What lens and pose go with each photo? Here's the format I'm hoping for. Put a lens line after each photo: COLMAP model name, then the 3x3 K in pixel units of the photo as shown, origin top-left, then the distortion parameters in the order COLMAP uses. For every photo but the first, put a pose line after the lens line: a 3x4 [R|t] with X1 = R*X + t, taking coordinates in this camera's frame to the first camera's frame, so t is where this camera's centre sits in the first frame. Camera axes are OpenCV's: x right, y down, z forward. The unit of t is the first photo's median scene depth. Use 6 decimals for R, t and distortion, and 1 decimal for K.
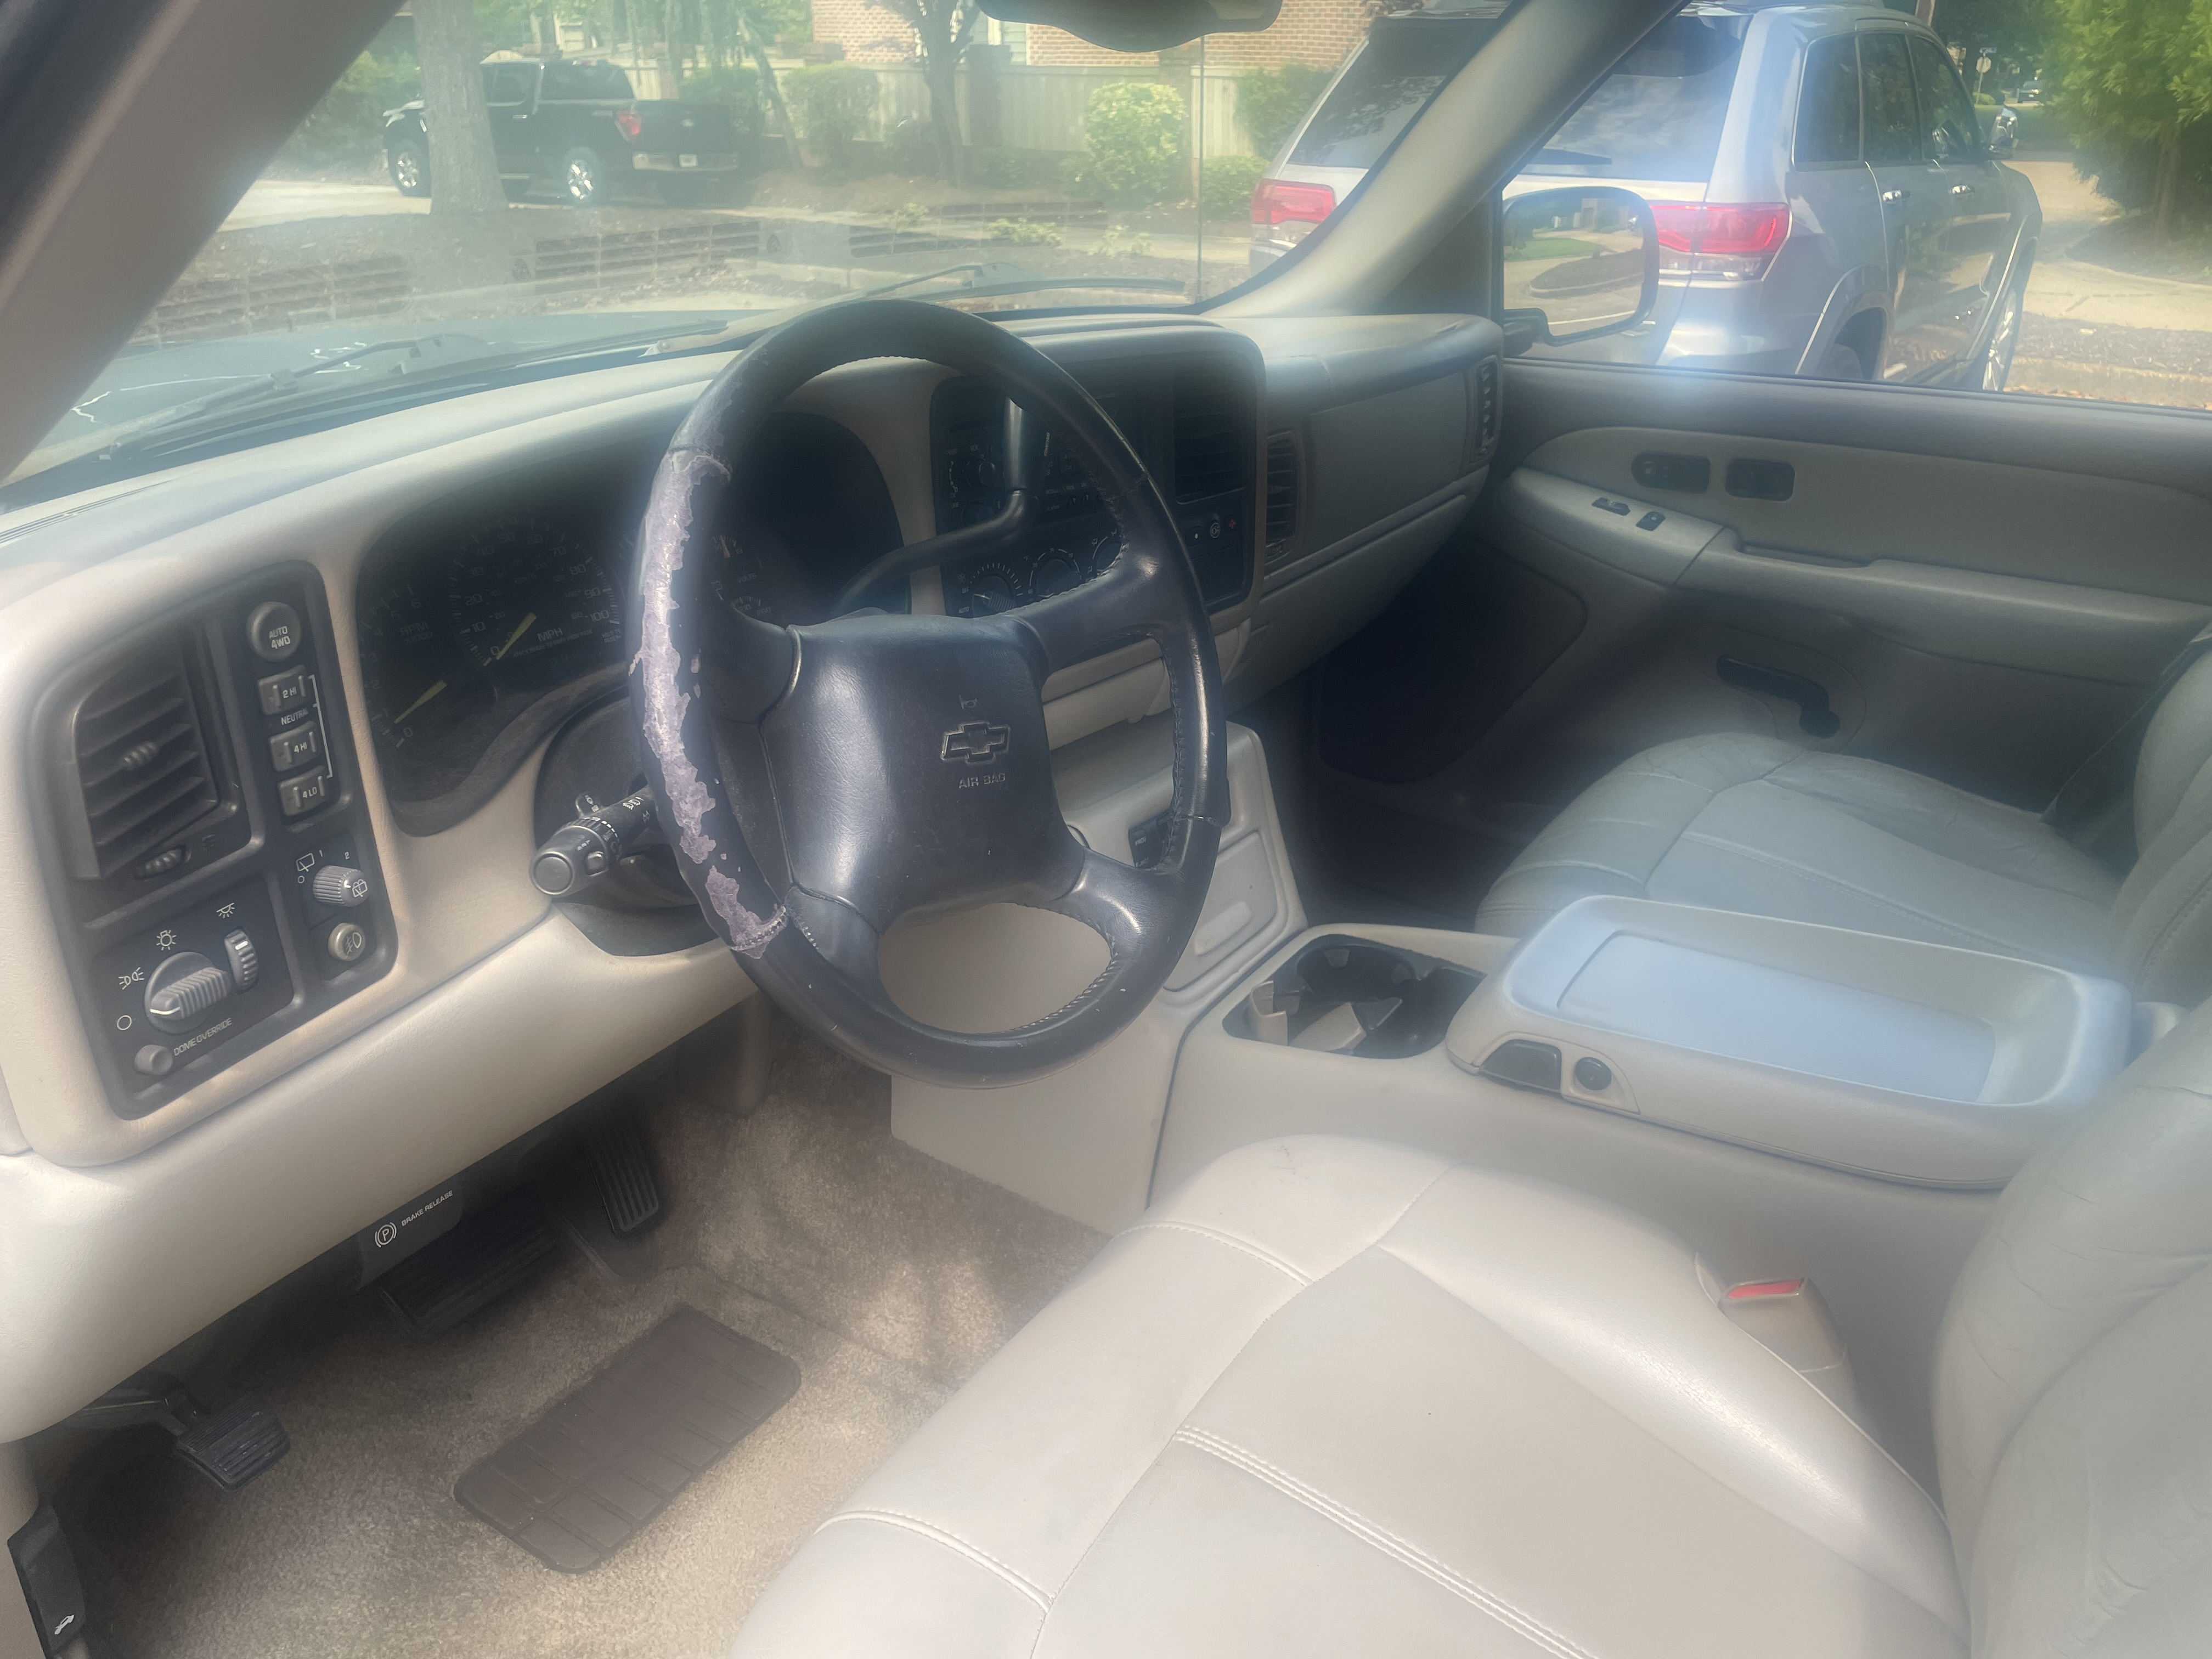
lens RADIAL K [[1694.1, 0, 1107.9], [0, 1694.1, 825.6], [0, 0, 1]] dist [-0.009089, -0.011268]
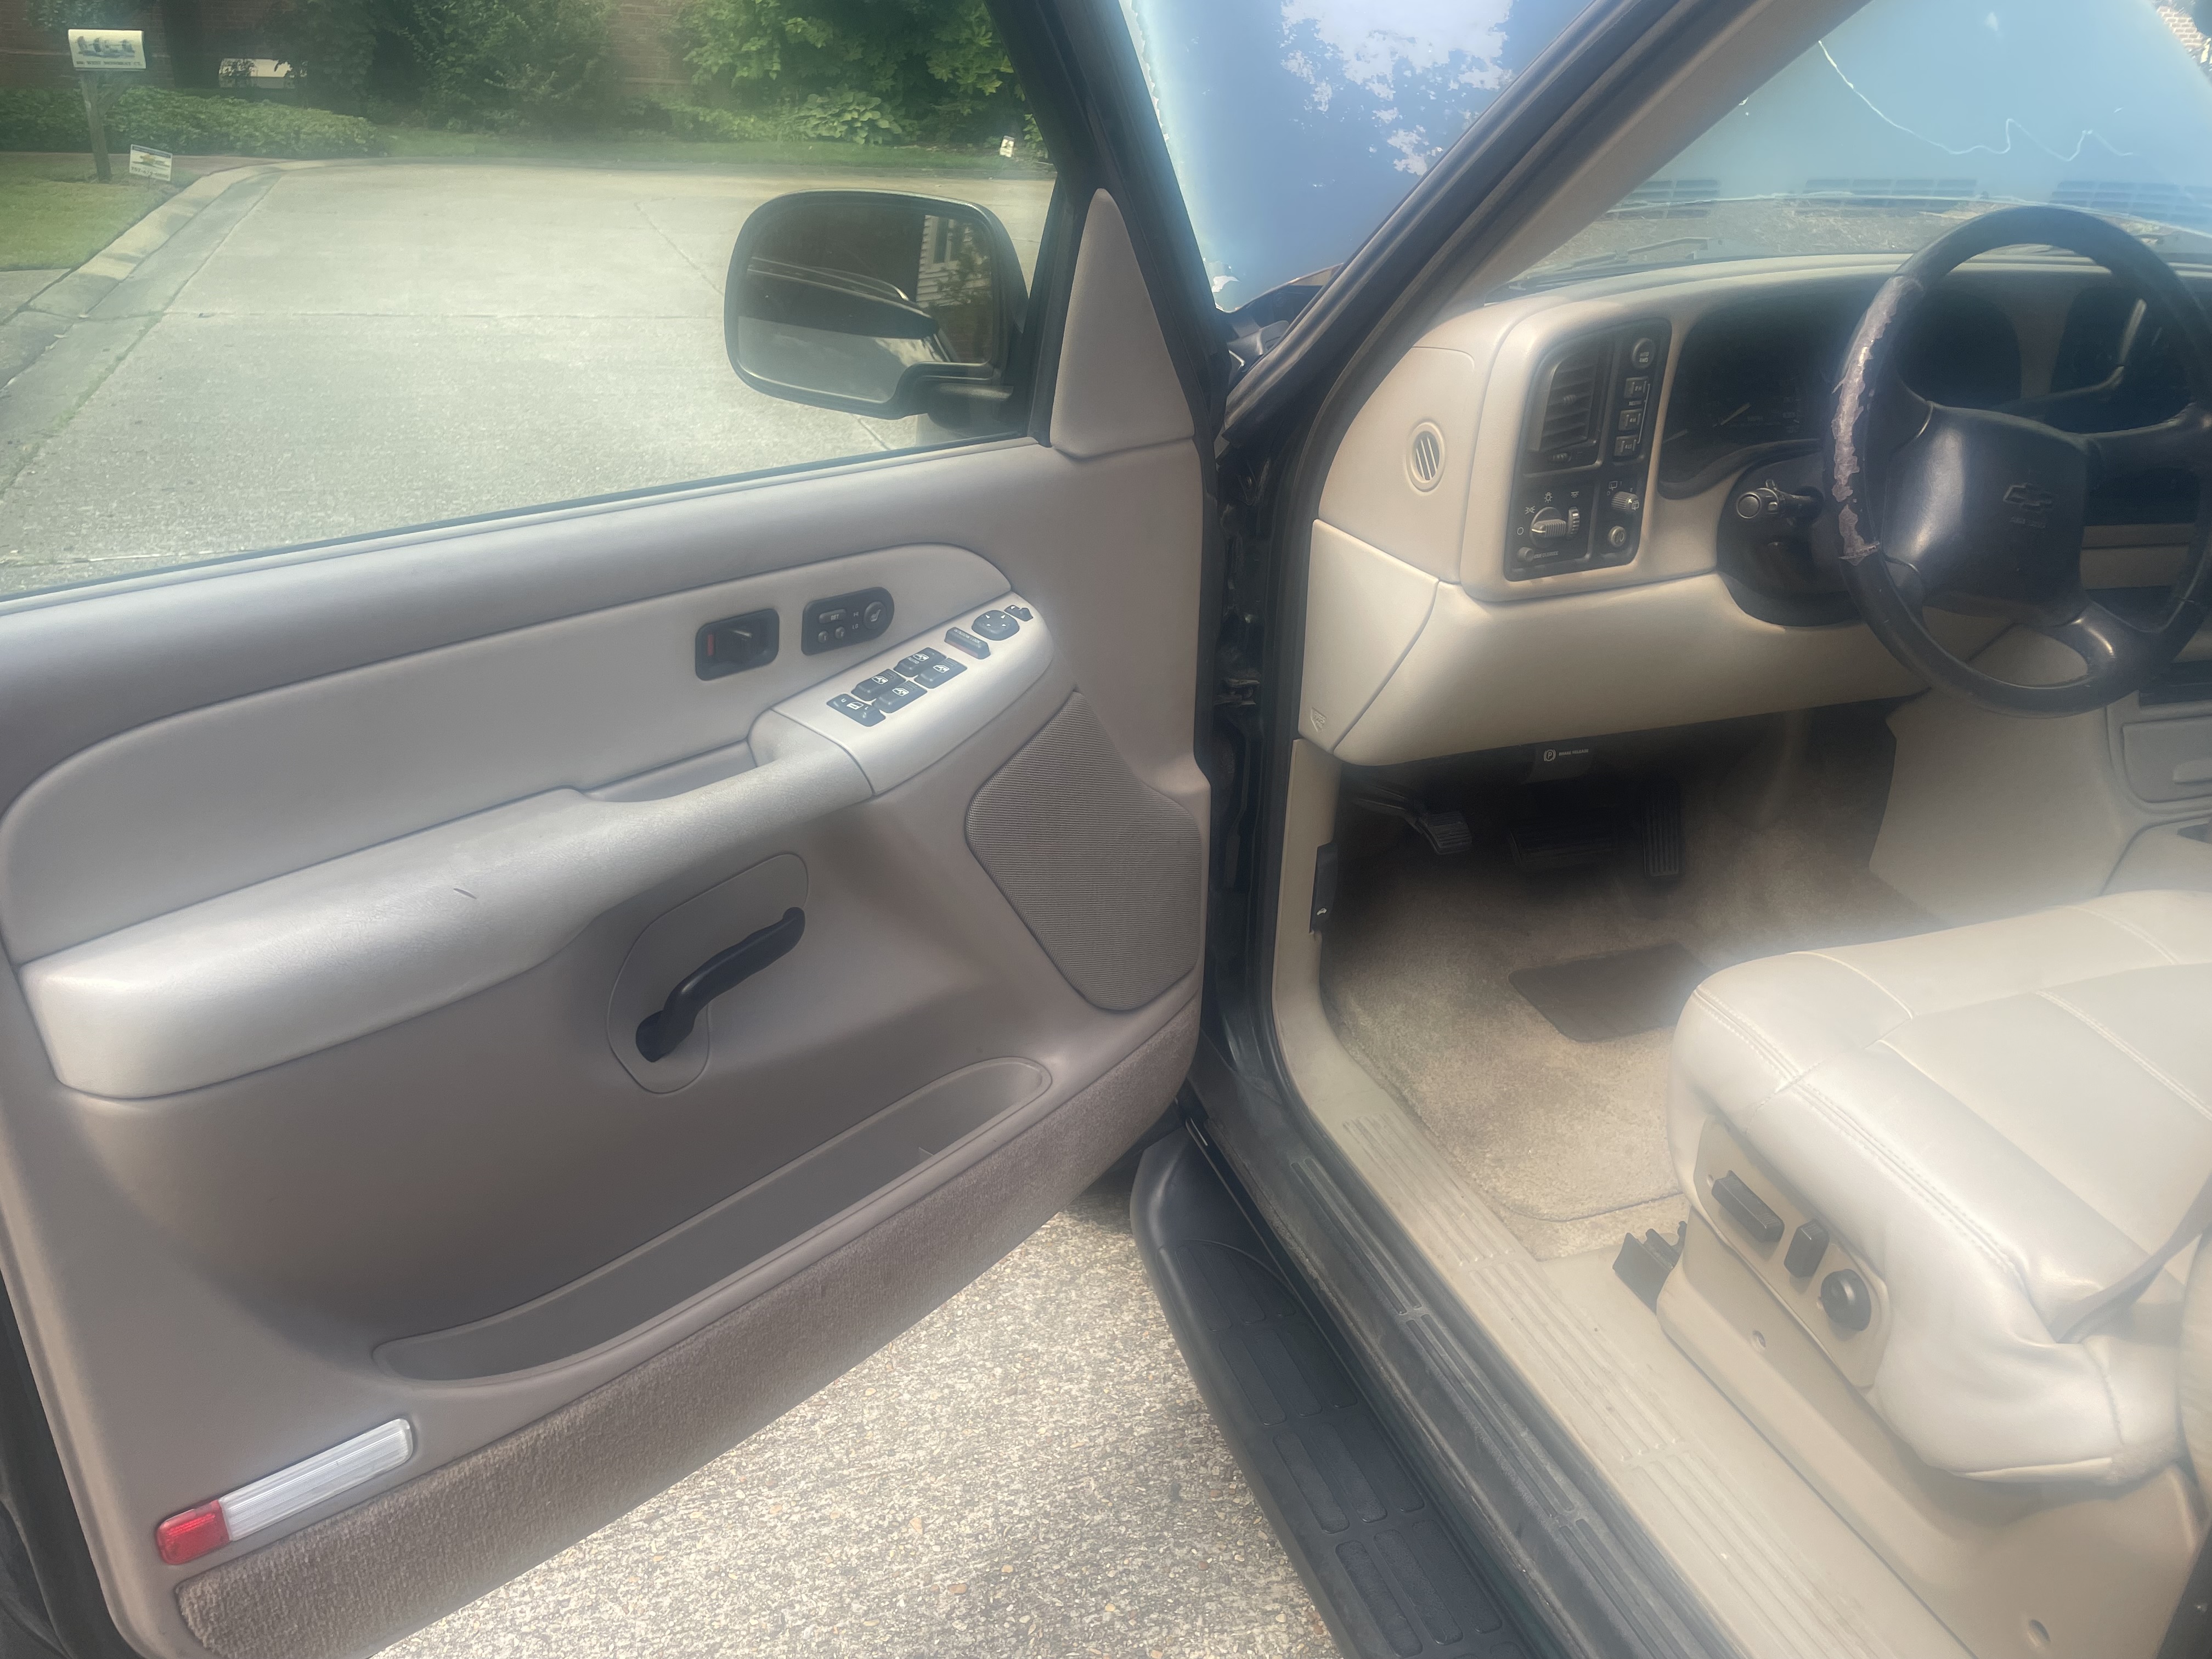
lens RADIAL K [[1699.4, 0, 1115.7], [0, 1699.4, 828.9], [0, 0, 1]] dist [0.081805, -0.099472]
pose [[0.806963, 0.268571, -0.526004, 0.184180], [-0.259357, 0.961299, 0.092939, 0.359874], [0.530608, 0.061425, 0.845389, -0.887089]]
